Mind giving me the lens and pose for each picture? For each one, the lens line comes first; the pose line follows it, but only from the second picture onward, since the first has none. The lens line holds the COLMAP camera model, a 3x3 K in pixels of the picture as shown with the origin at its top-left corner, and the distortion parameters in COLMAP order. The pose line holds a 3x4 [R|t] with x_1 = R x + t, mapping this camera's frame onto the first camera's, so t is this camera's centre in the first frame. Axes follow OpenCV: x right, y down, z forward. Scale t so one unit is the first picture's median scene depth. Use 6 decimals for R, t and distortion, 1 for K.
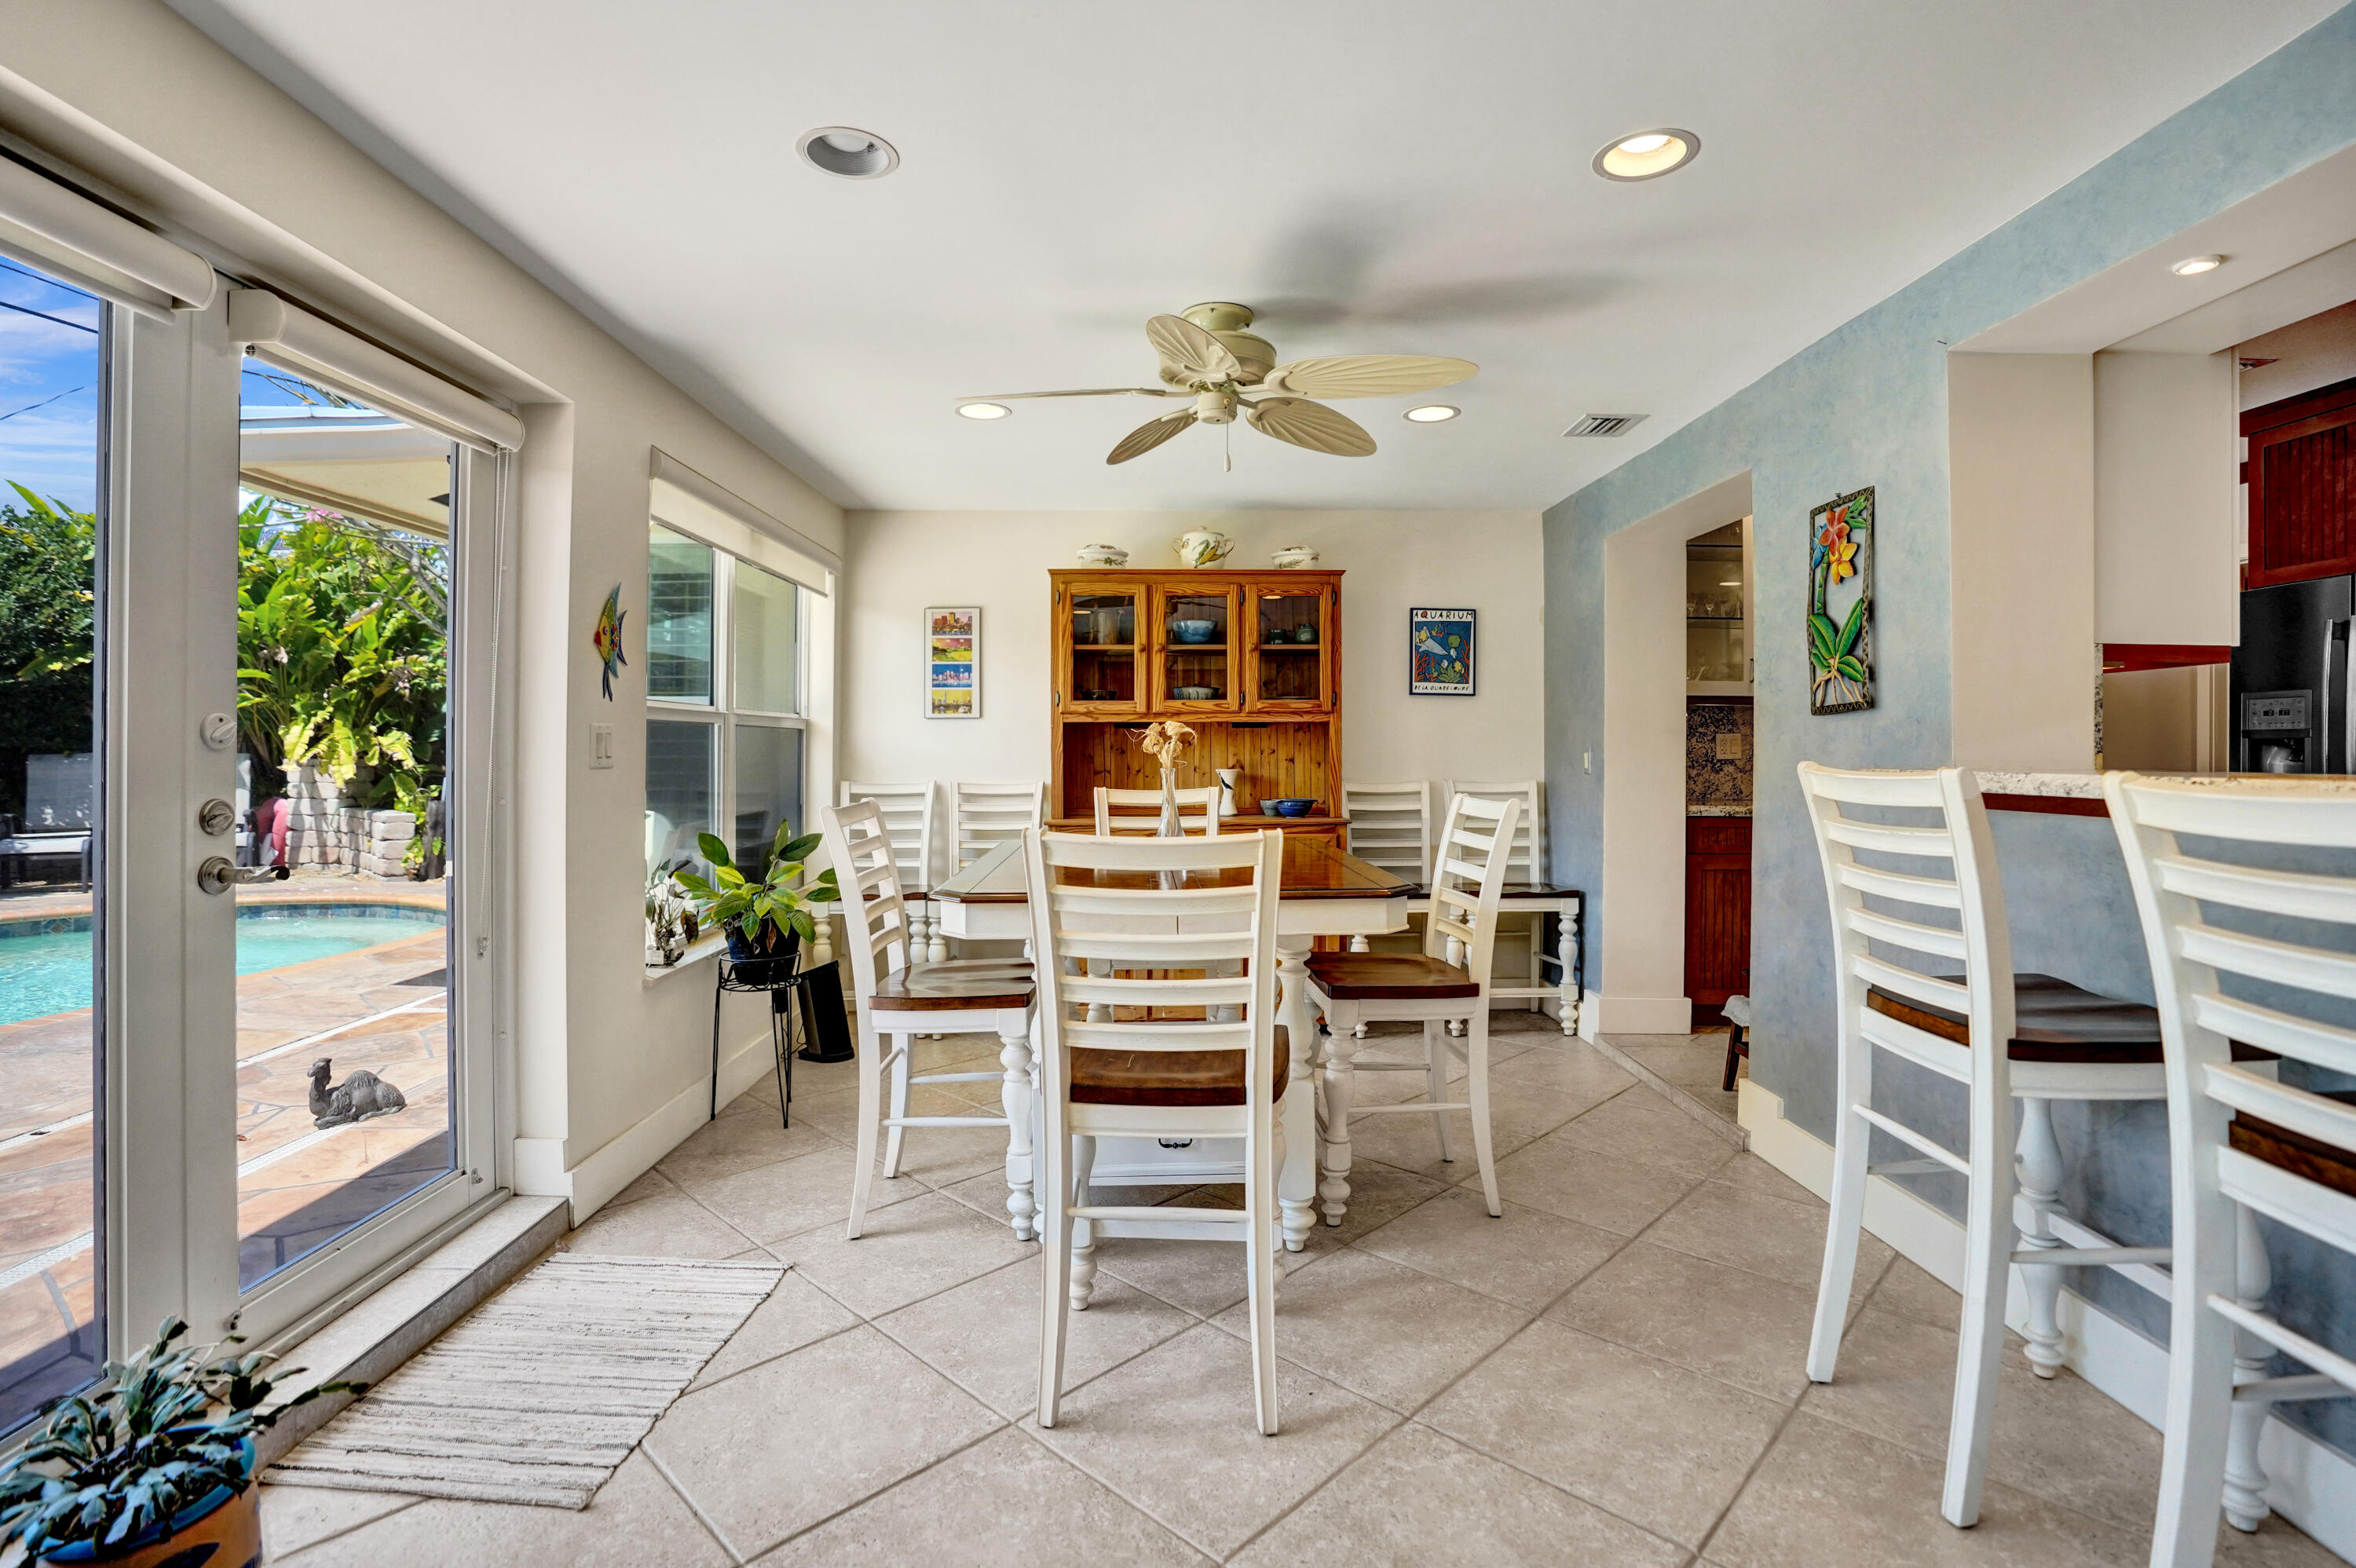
lens RADIAL K [[1116.8, 0, 1182.1], [0, 1116.8, 763.1], [0, 0, 1]] dist [-0.053233, 0.028053]
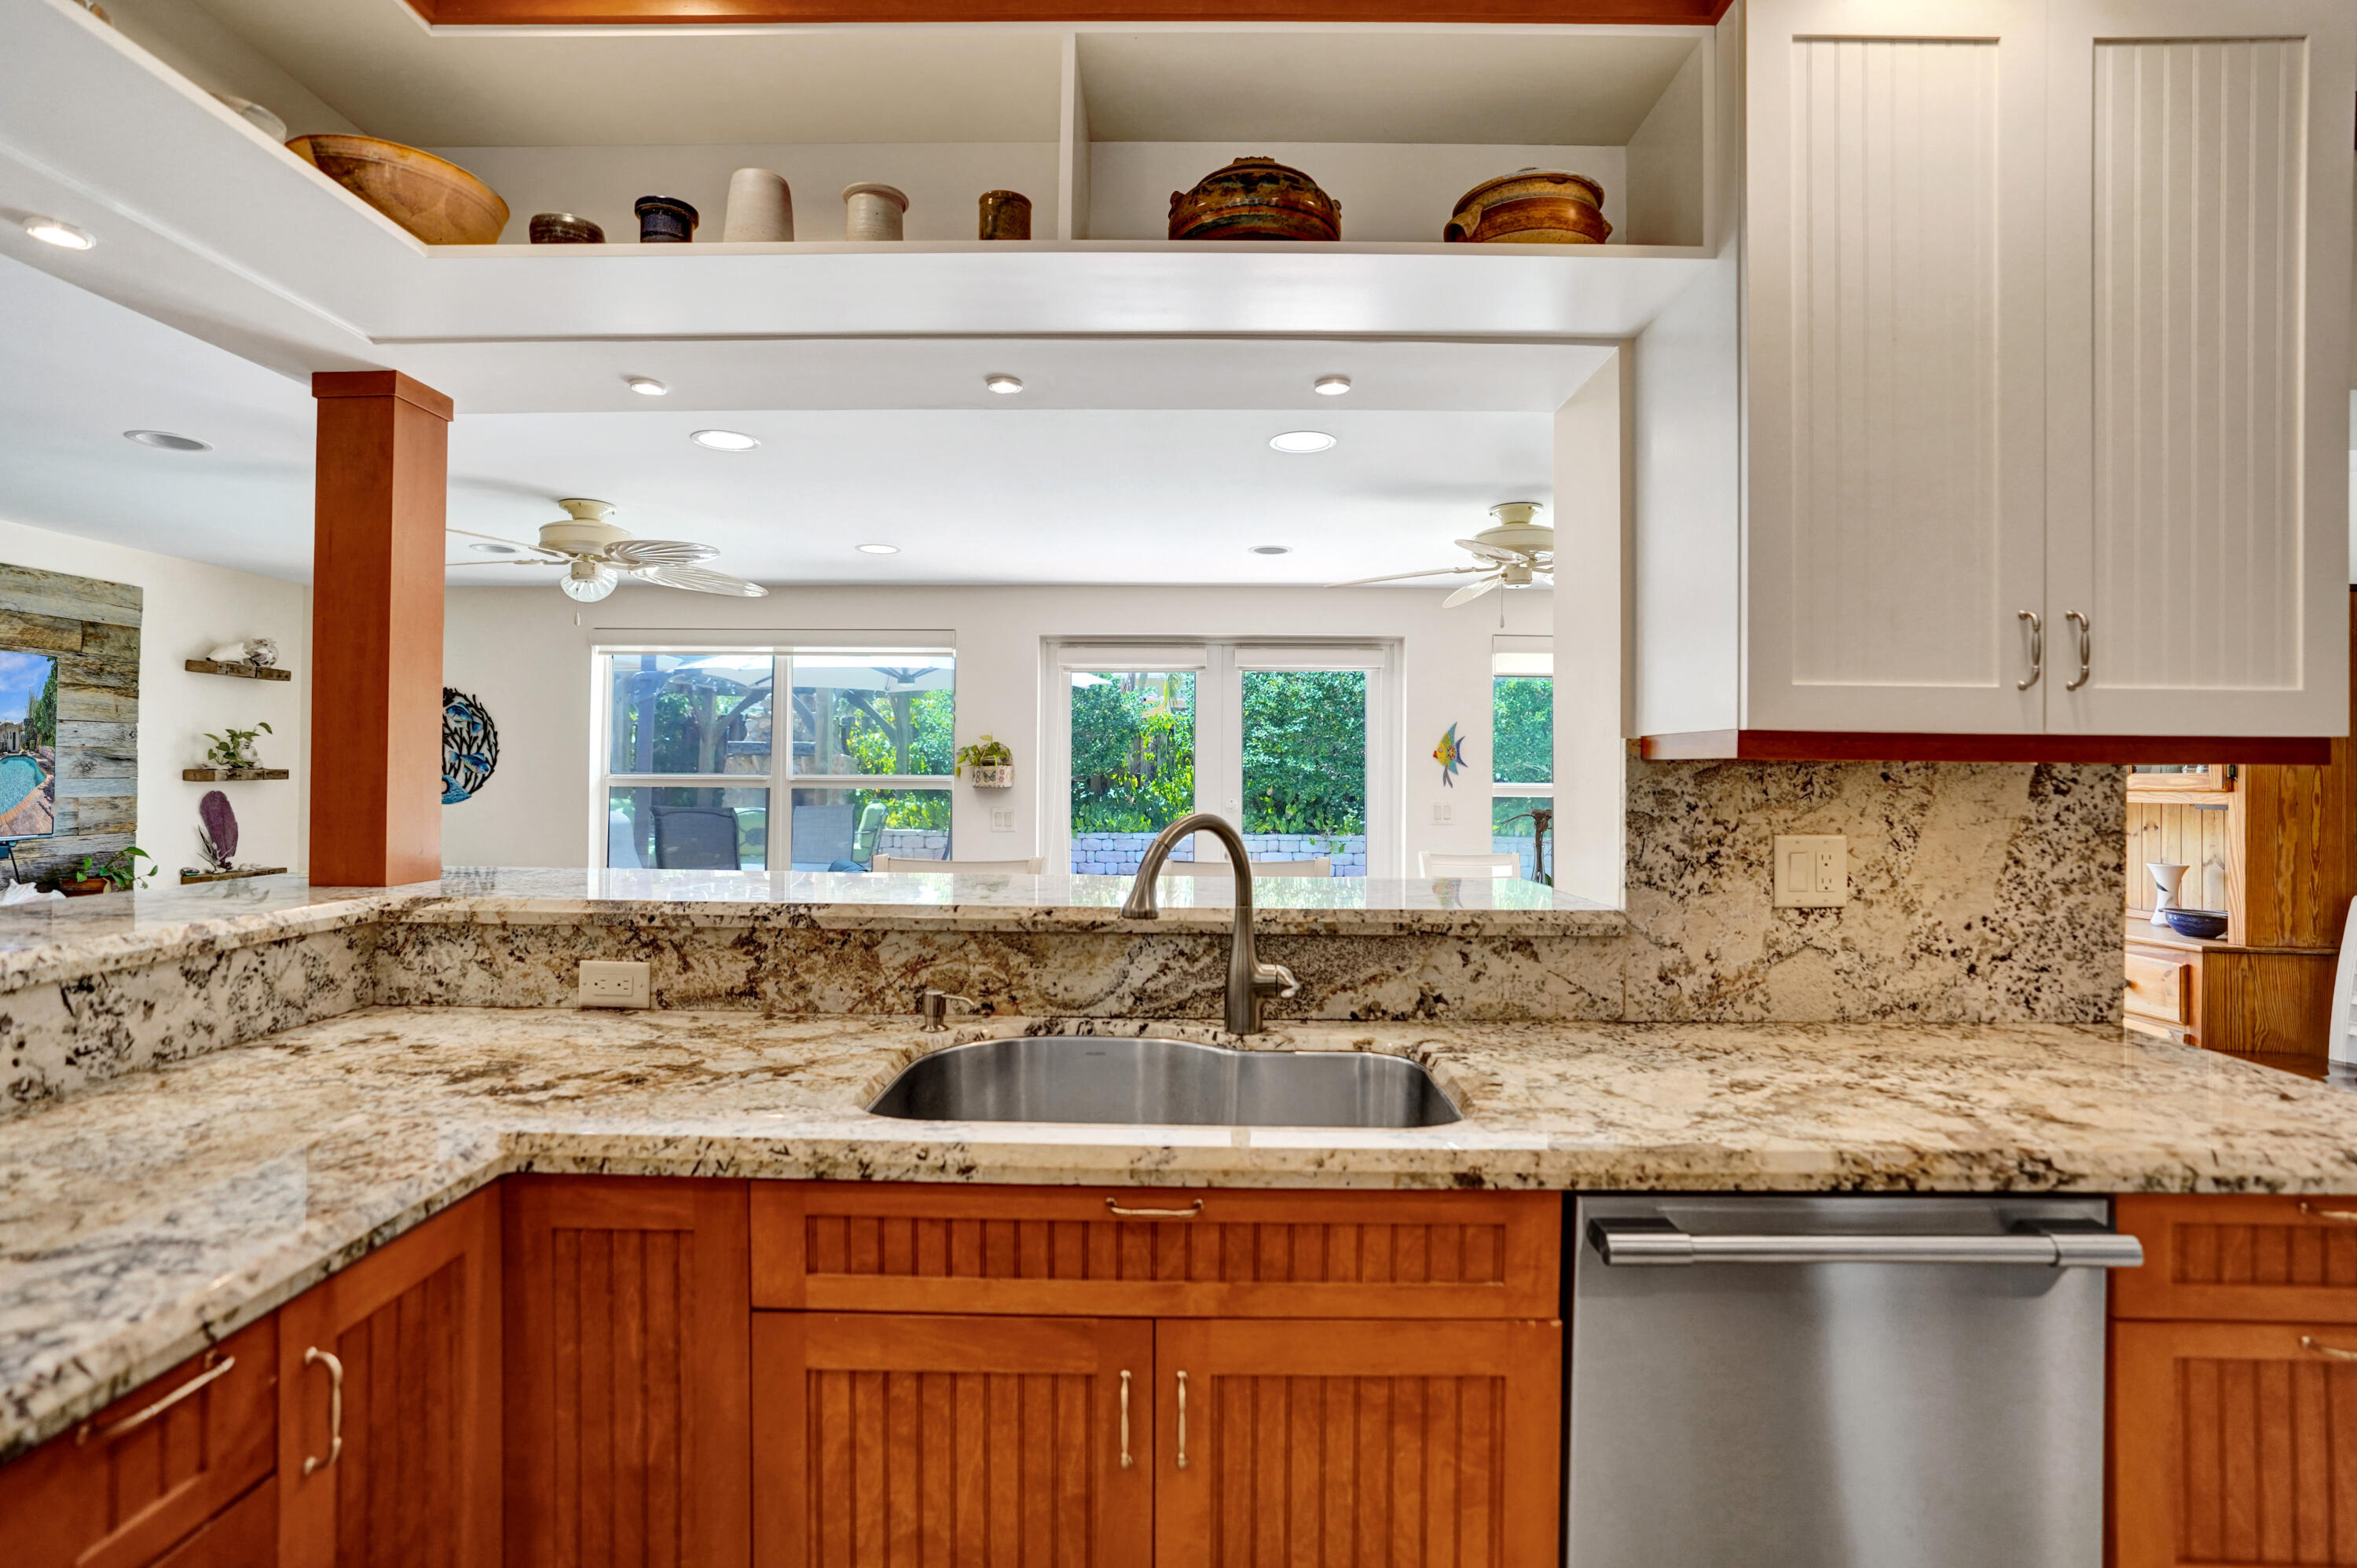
lens RADIAL K [[1107.8, 0, 1162.2], [0, 1107.8, 768.0], [0, 0, 1]] dist [-0.050488, 0.028482]
pose [[-0.000653, -0.008567, -0.999963, 1.386689], [-0.019553, 0.999772, -0.008553, -0.068821], [0.999809, 0.019546, -0.000820, 0.571666]]
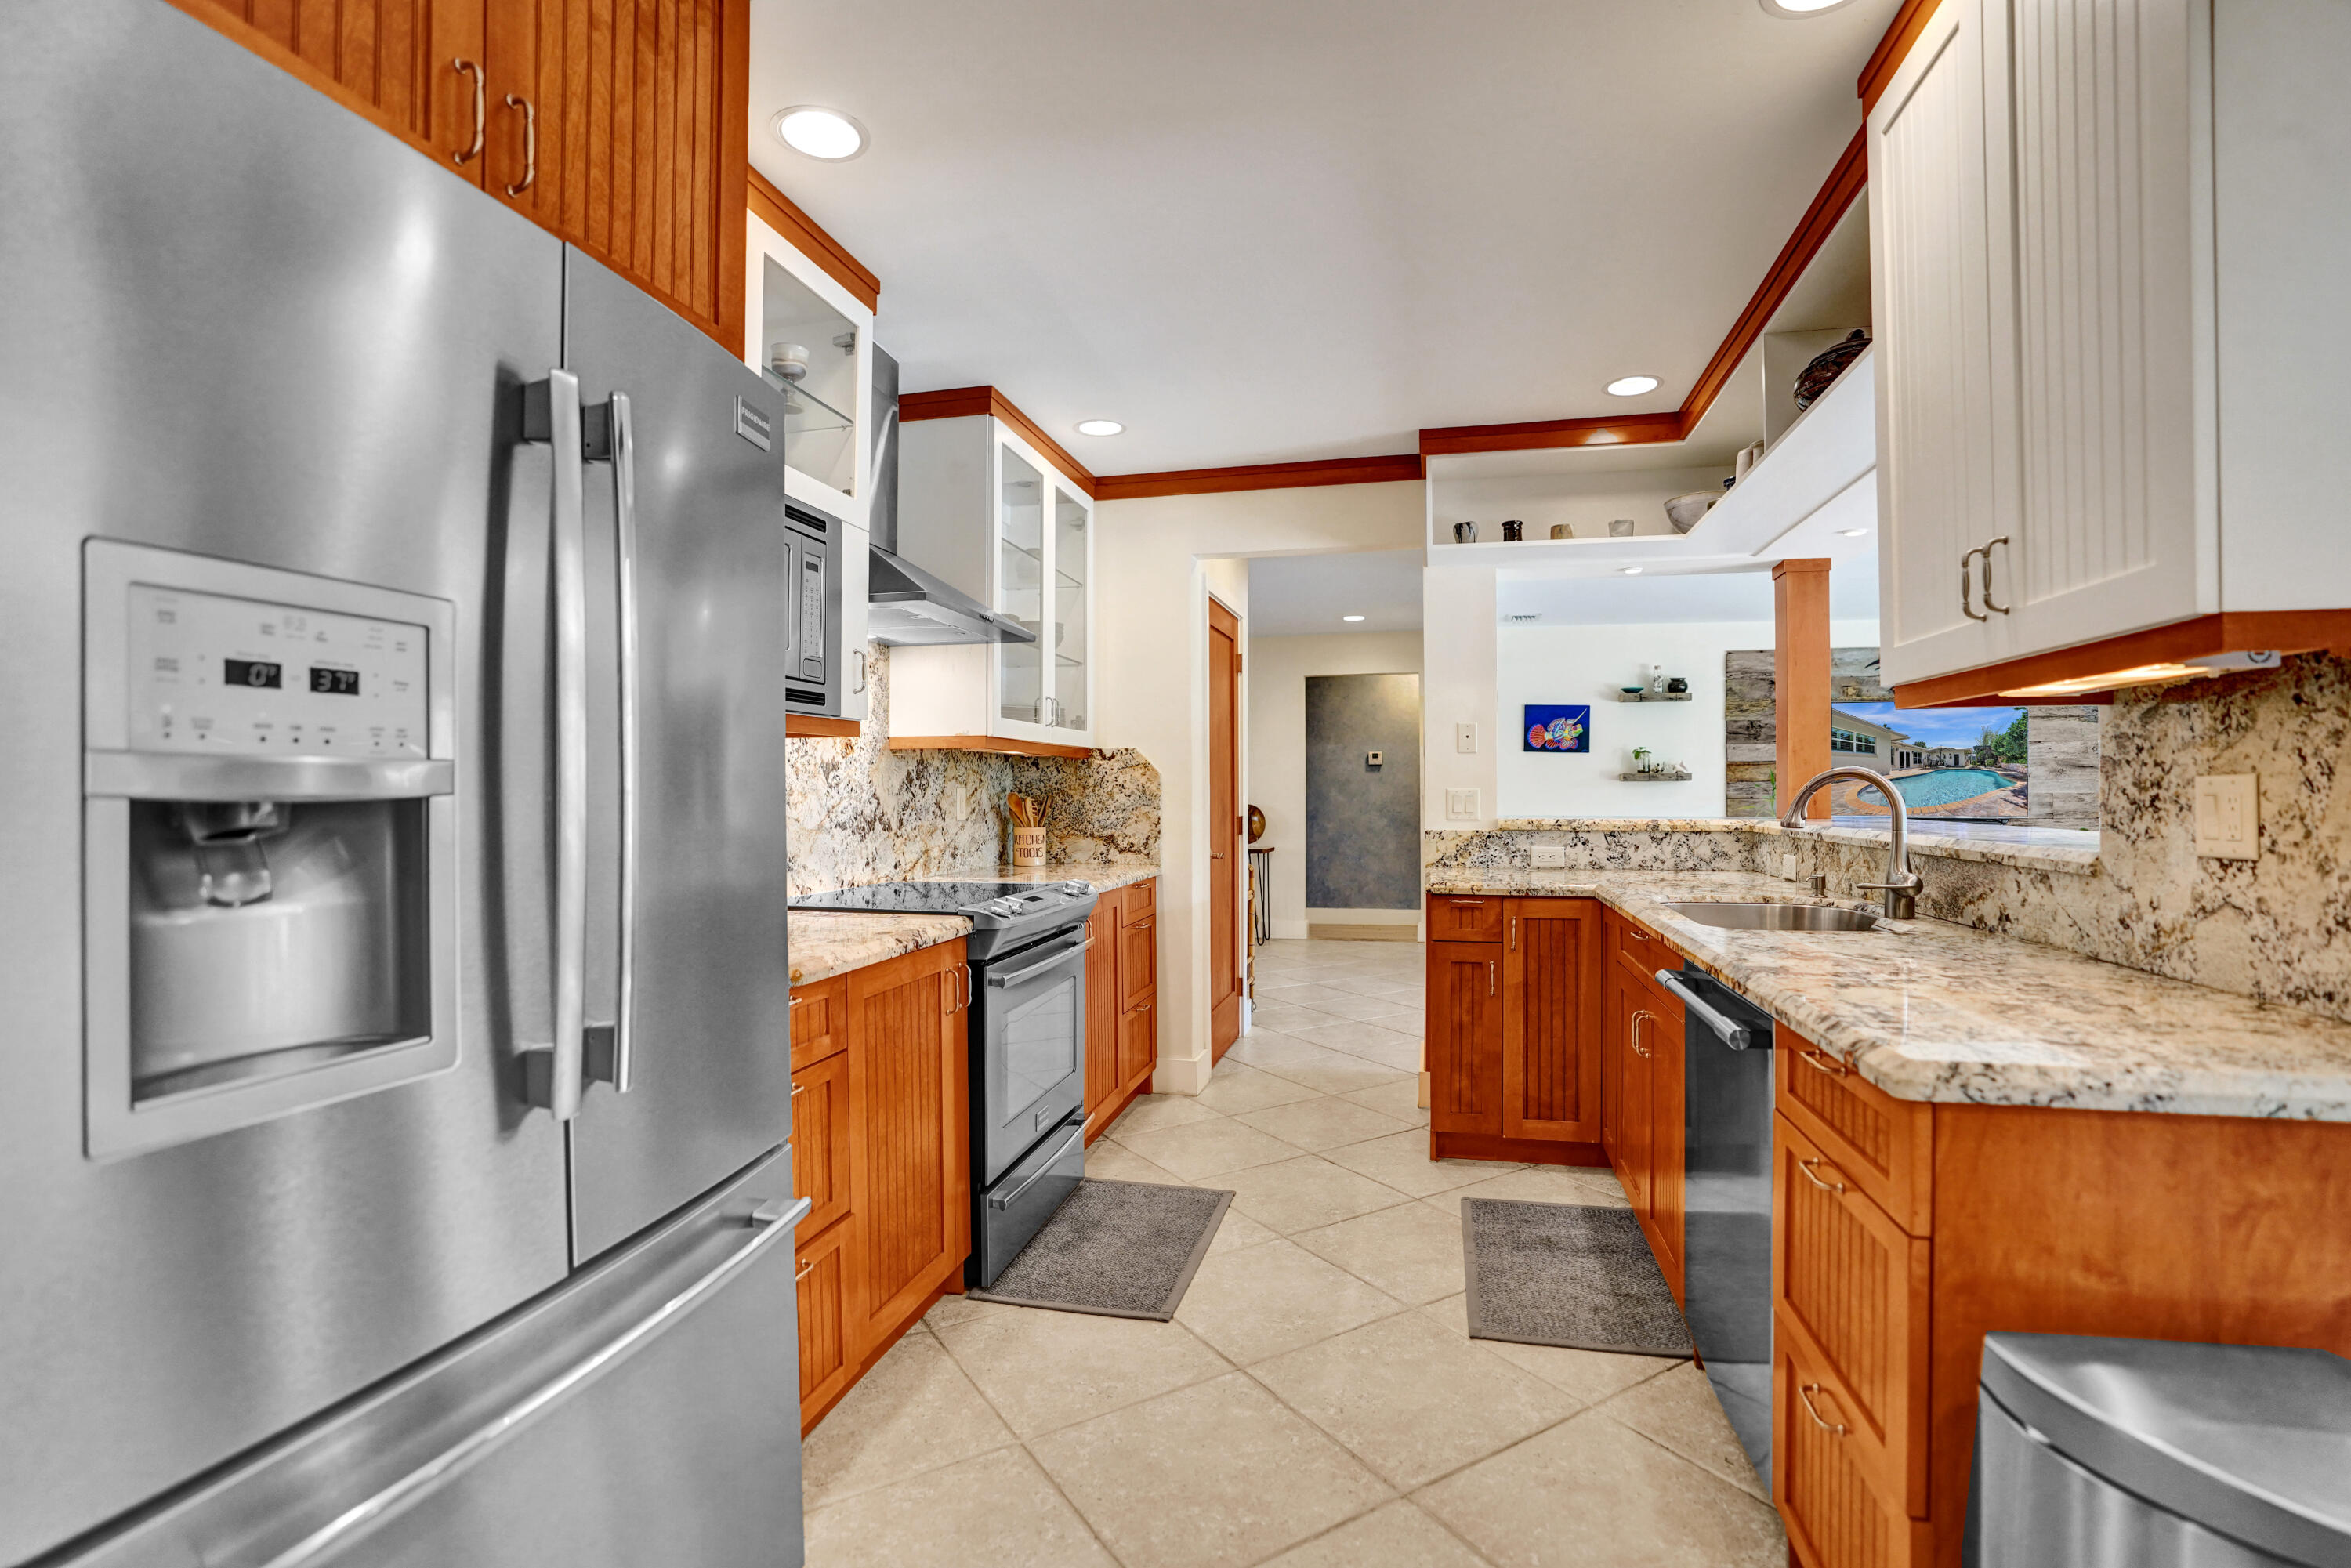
lens RADIAL K [[1101.7, 0, 1177.3], [0, 1101.7, 787.0], [0, 0, 1]] dist [-0.058188, 0.026472]
pose [[-0.975253, -0.003219, 0.221068, 1.155447], [-0.001471, 0.999966, 0.008071, -0.041209], [-0.221087, 0.007546, -0.975225, 1.552153]]
